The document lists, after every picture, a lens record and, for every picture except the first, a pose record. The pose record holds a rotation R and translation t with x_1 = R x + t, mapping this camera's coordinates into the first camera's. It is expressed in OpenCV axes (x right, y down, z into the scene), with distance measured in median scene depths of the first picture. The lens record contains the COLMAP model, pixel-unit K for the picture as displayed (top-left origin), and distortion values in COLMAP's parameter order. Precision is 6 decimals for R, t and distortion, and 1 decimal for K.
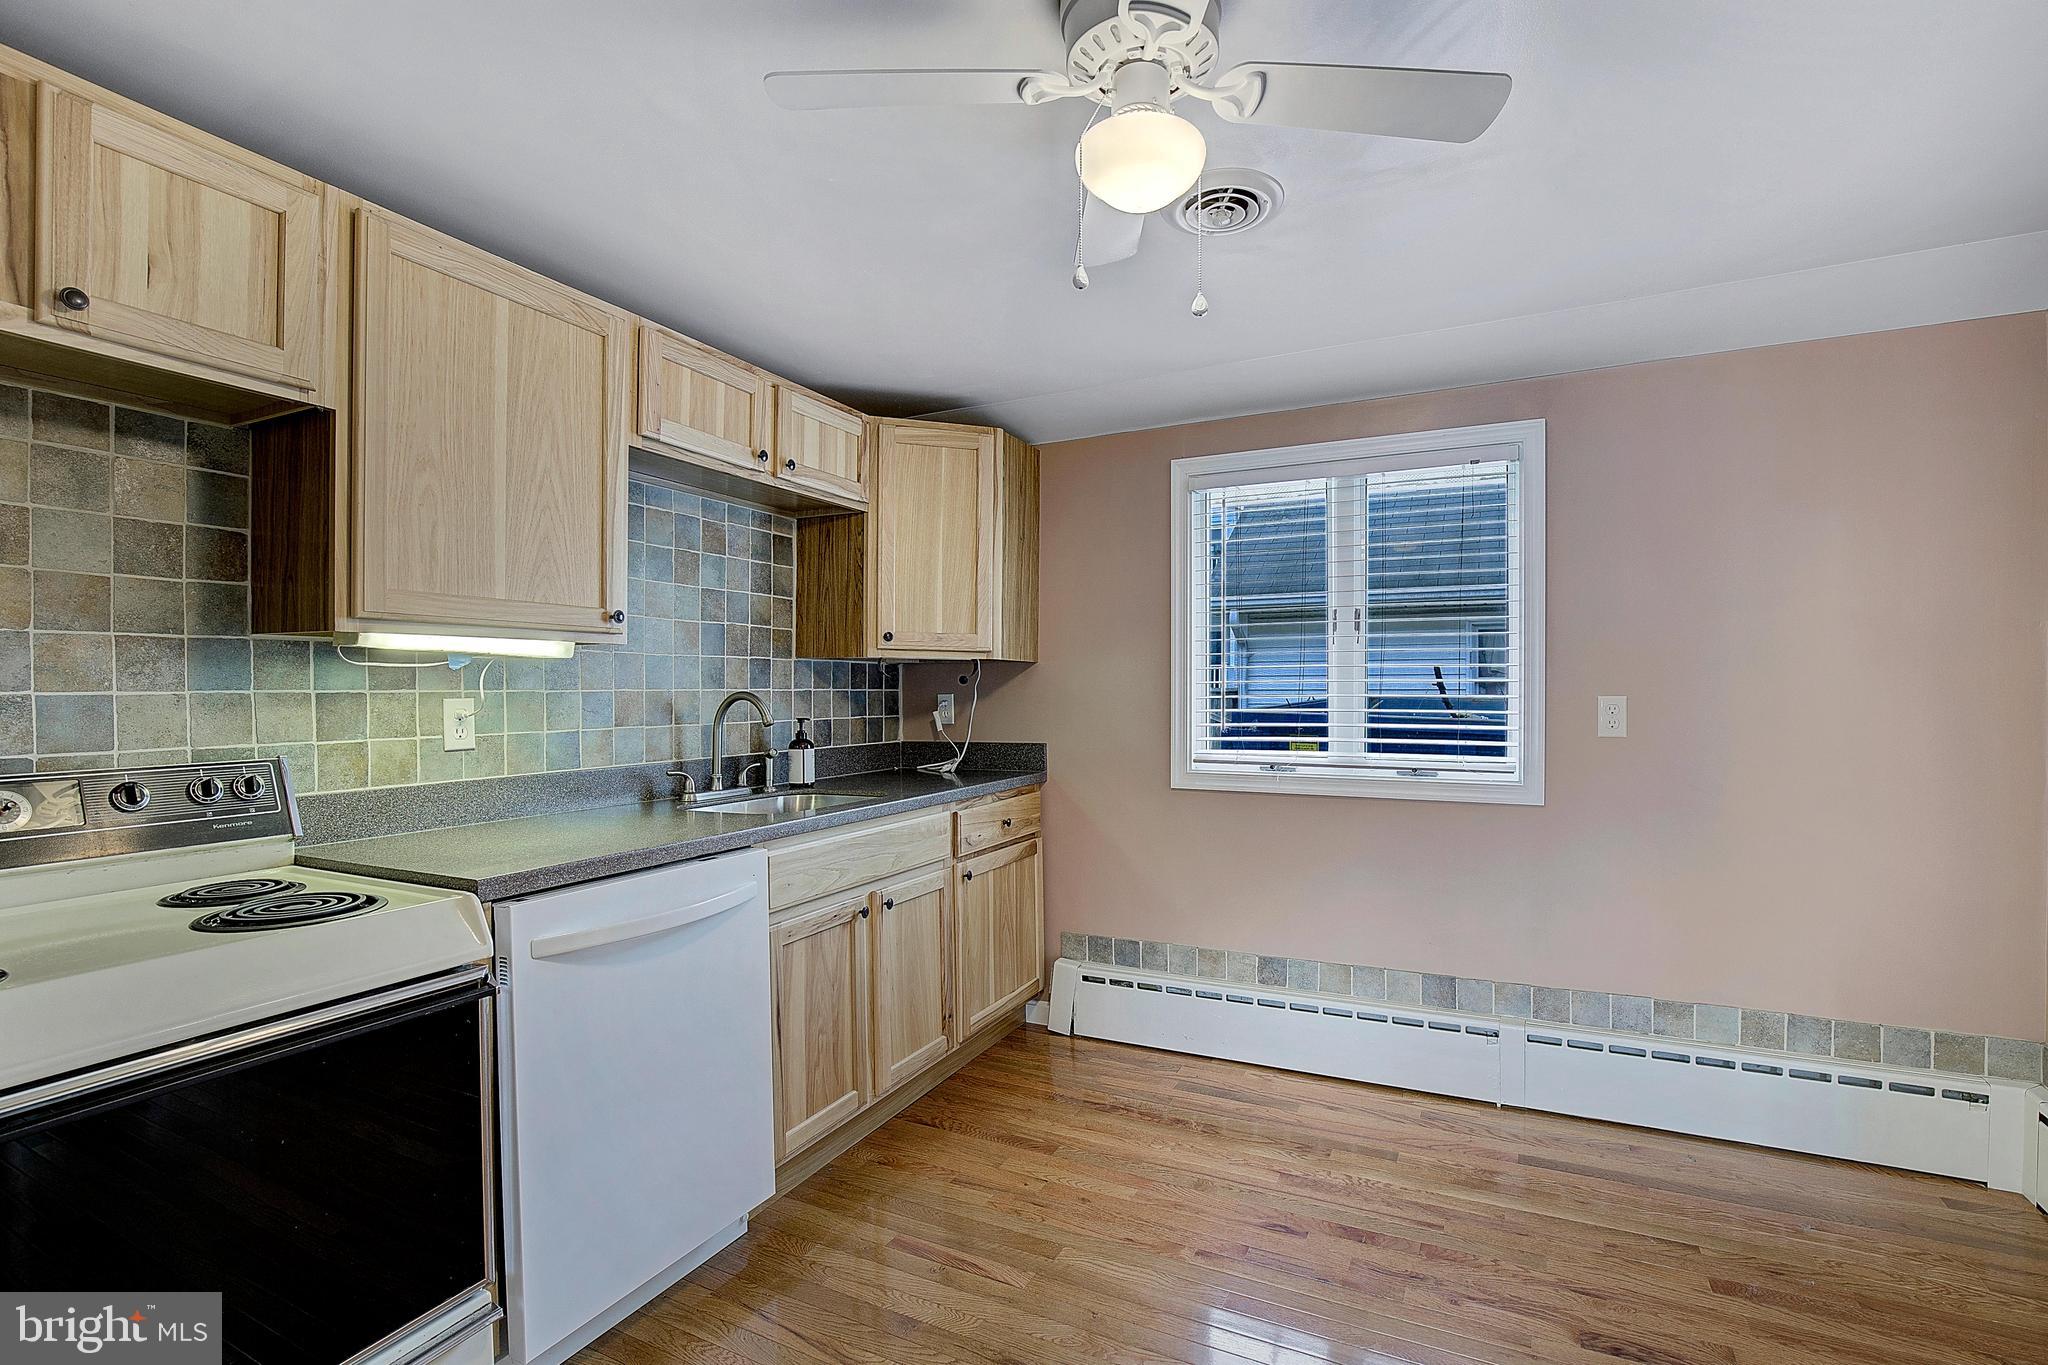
lens RADIAL K [[952.5, 0, 1031.2], [0, 952.5, 692.8], [0, 0, 1]] dist [-0.018814, 0.003315]
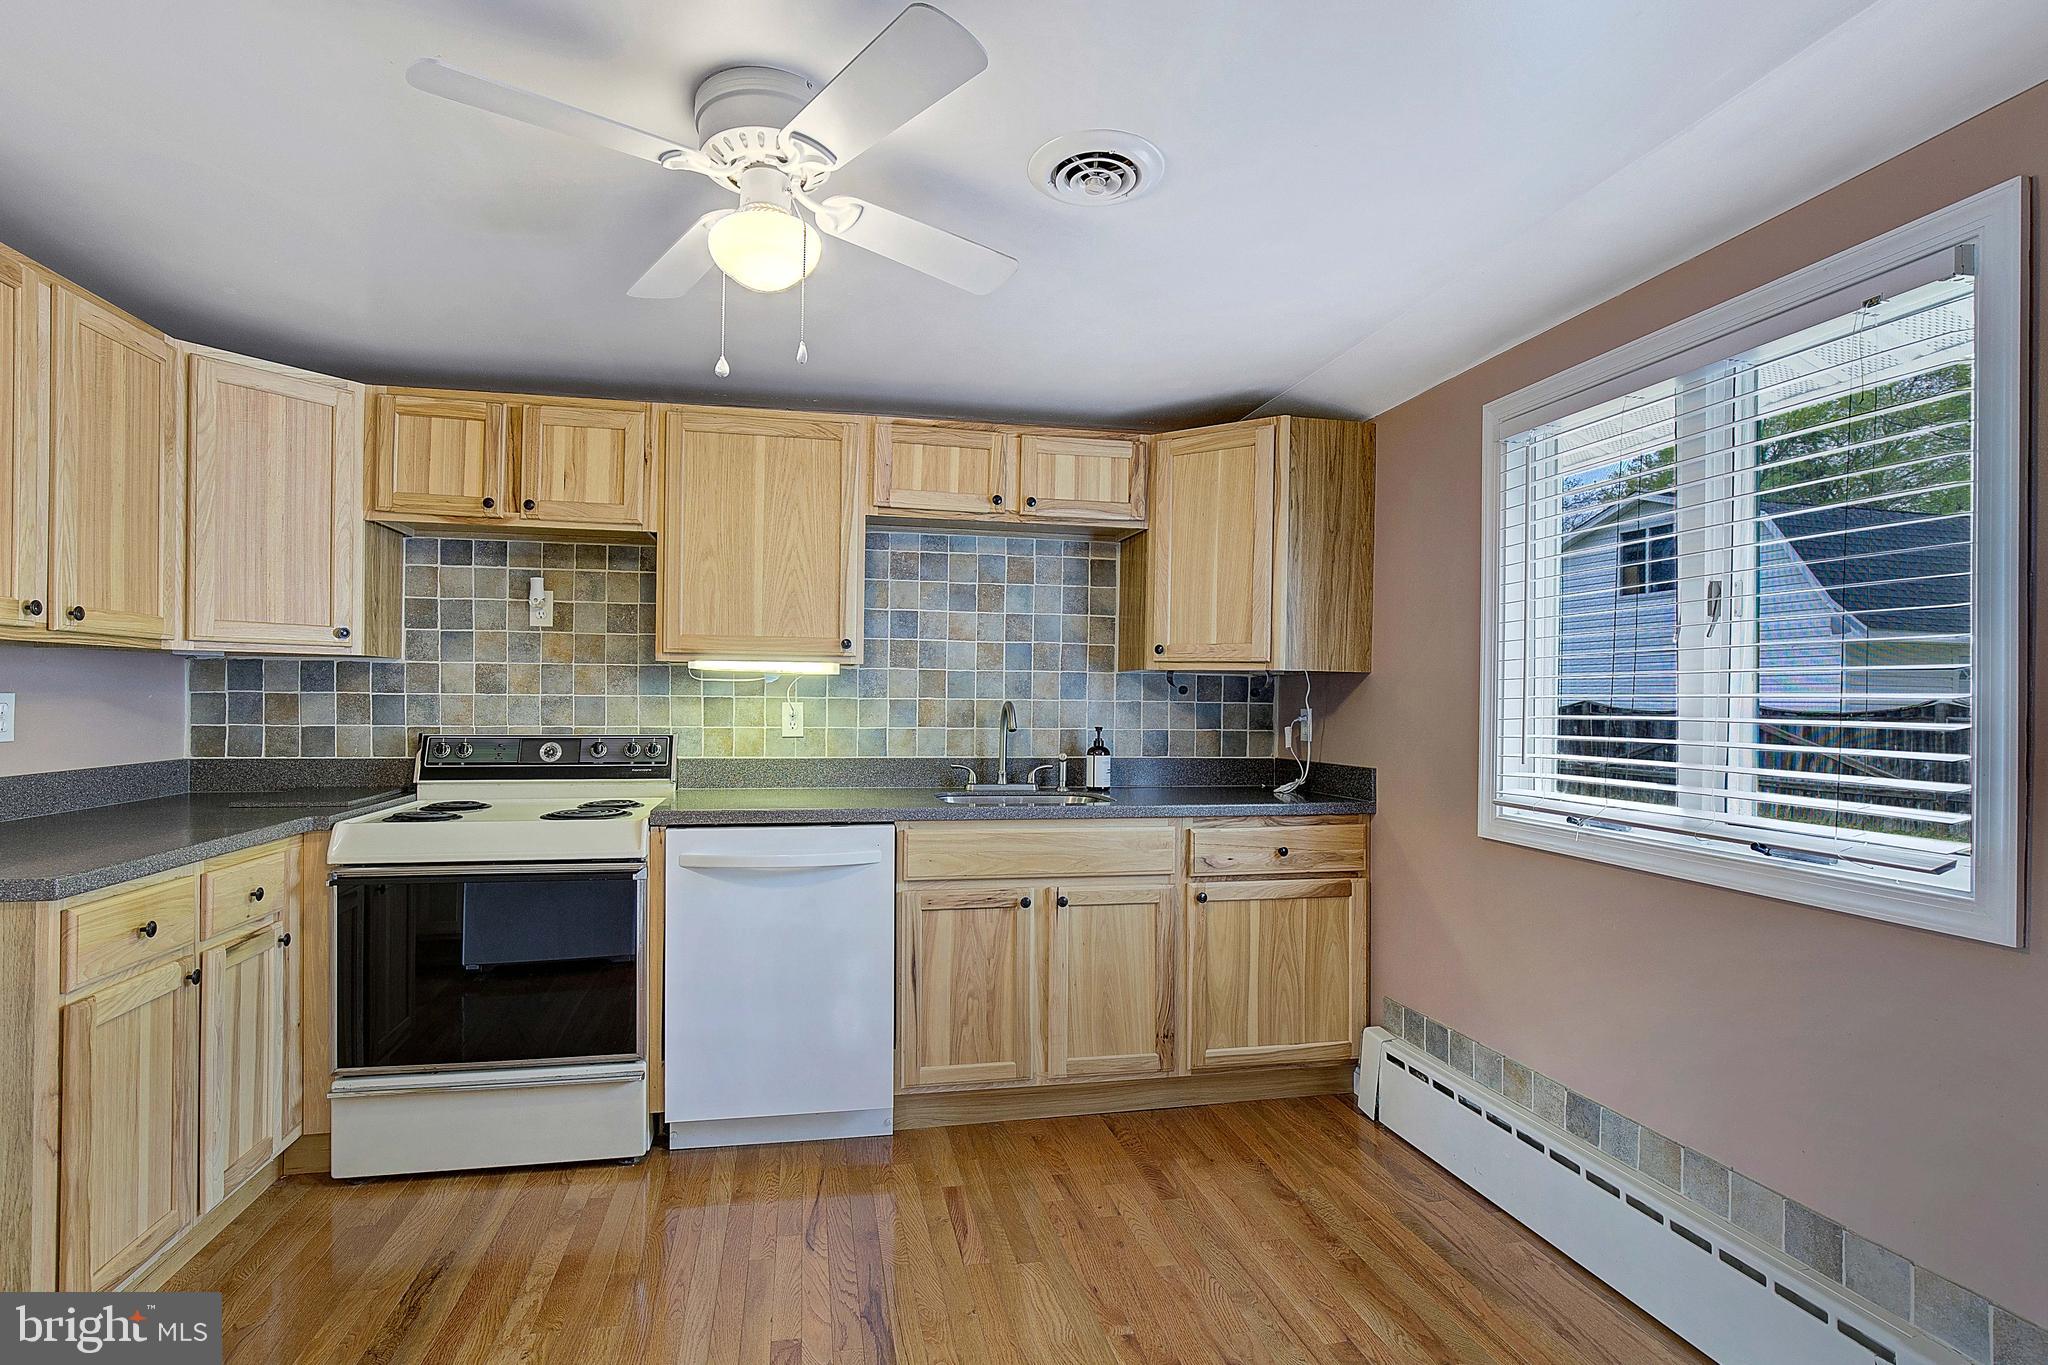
lens RADIAL K [[952.5, 0, 965.1], [0, 952.5, 693.1], [0, 0, 1]] dist [-0.018814, 0.003315]
pose [[0.594995, 0.005323, -0.803712, 0.554860], [-0.016821, 0.999842, -0.005831, -0.003198], [0.803554, 0.016989, 0.594990, 0.238391]]
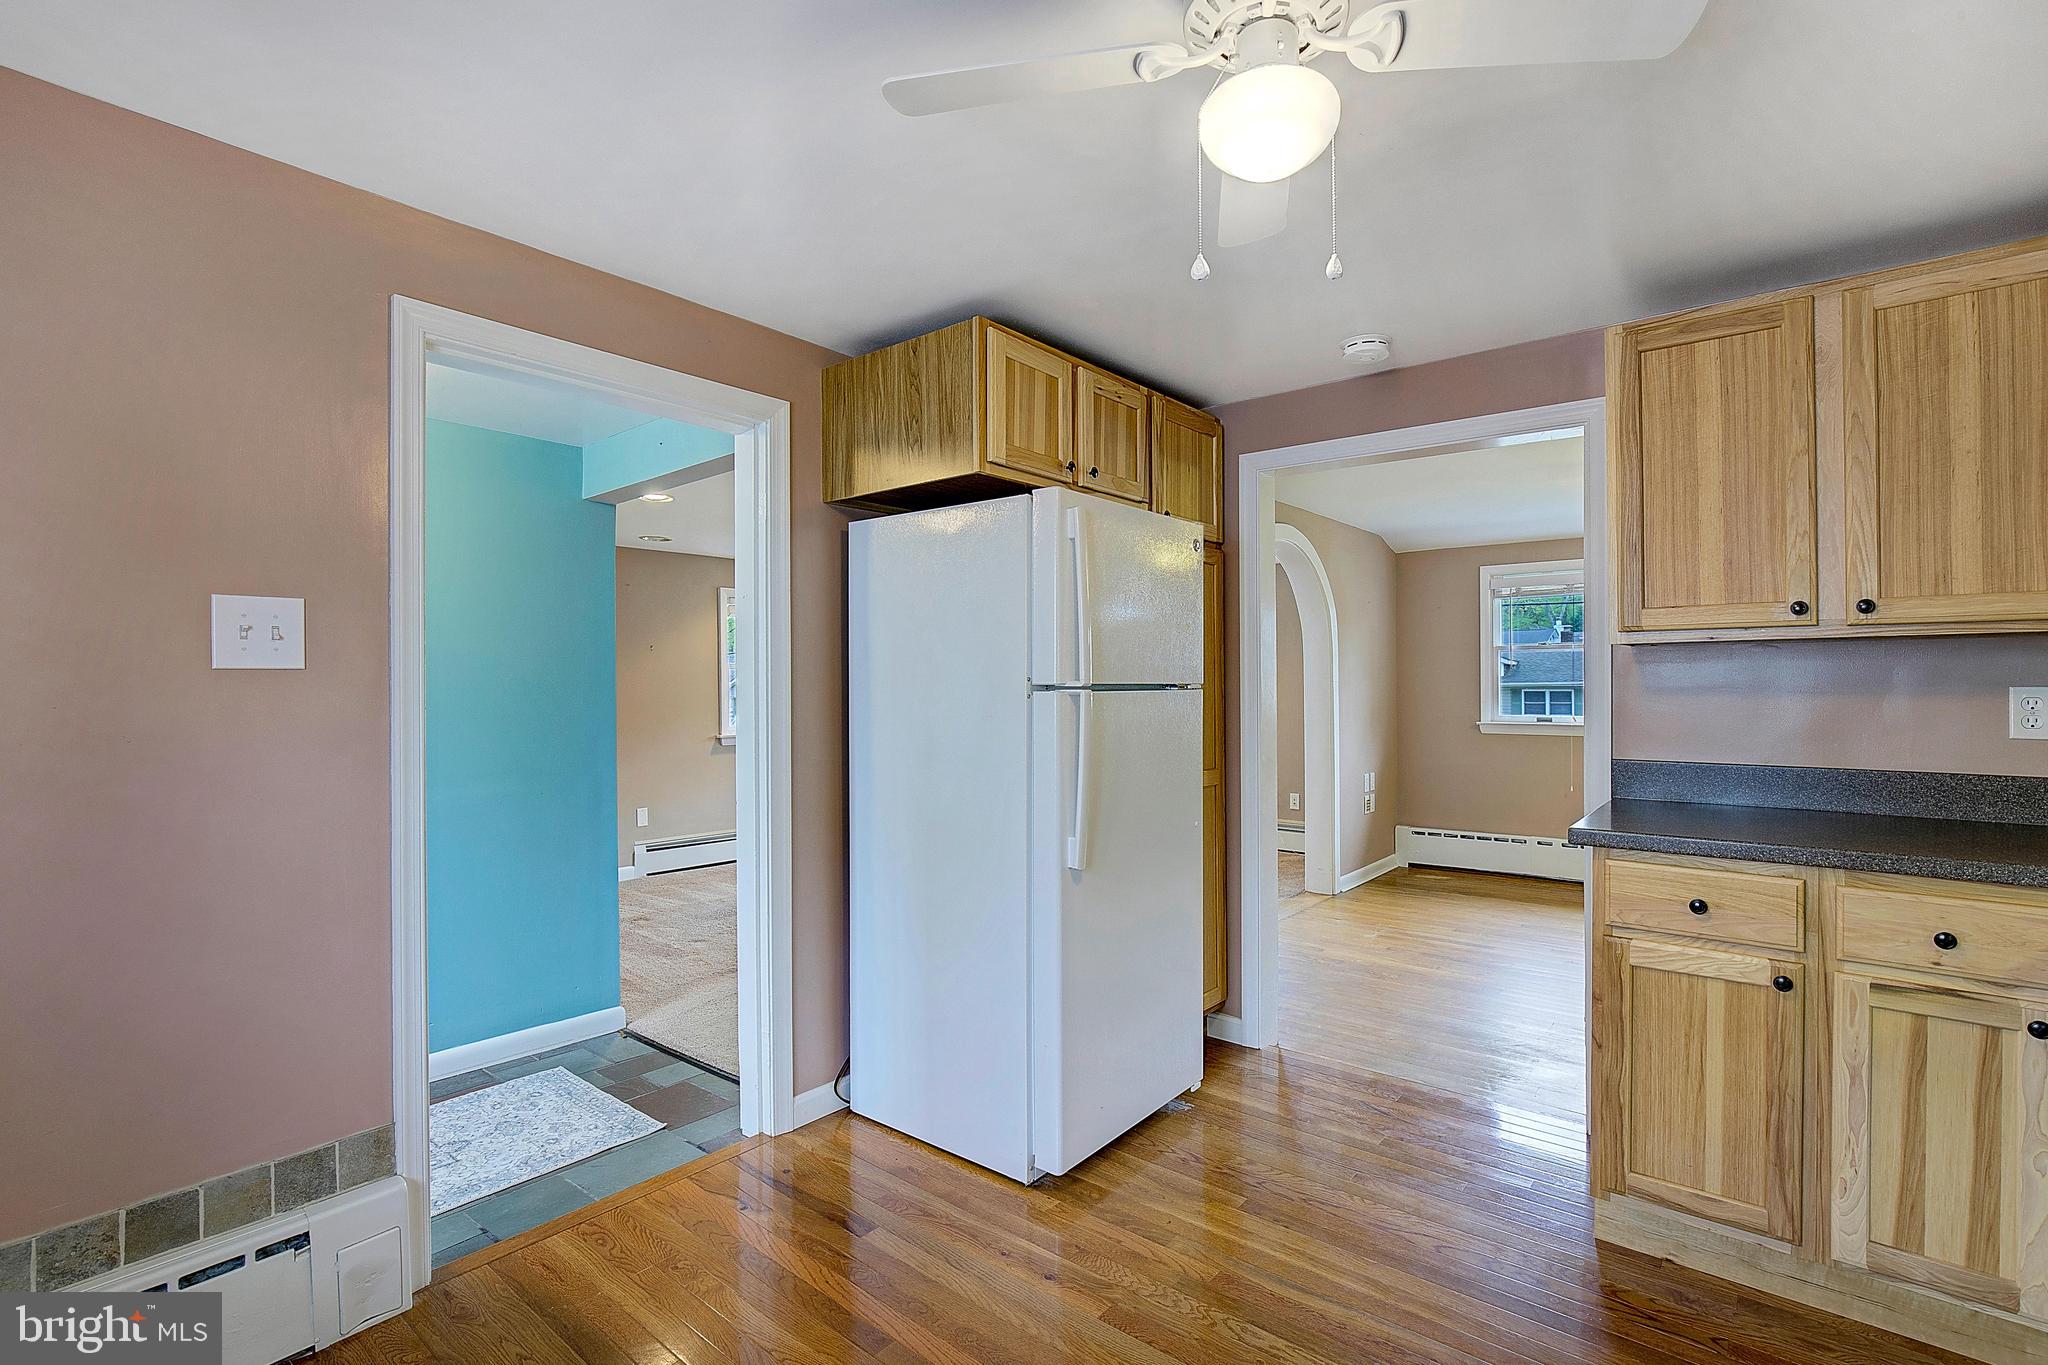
lens RADIAL K [[952.5, 0, 1038.3], [0, 952.5, 677.1], [0, 0, 1]] dist [-0.018814, 0.003315]
pose [[-0.976655, 0.009795, 0.214588, 0.065035], [0.010282, 0.999946, 0.001153, -0.010099], [-0.214566, 0.003333, -0.976704, 0.910012]]
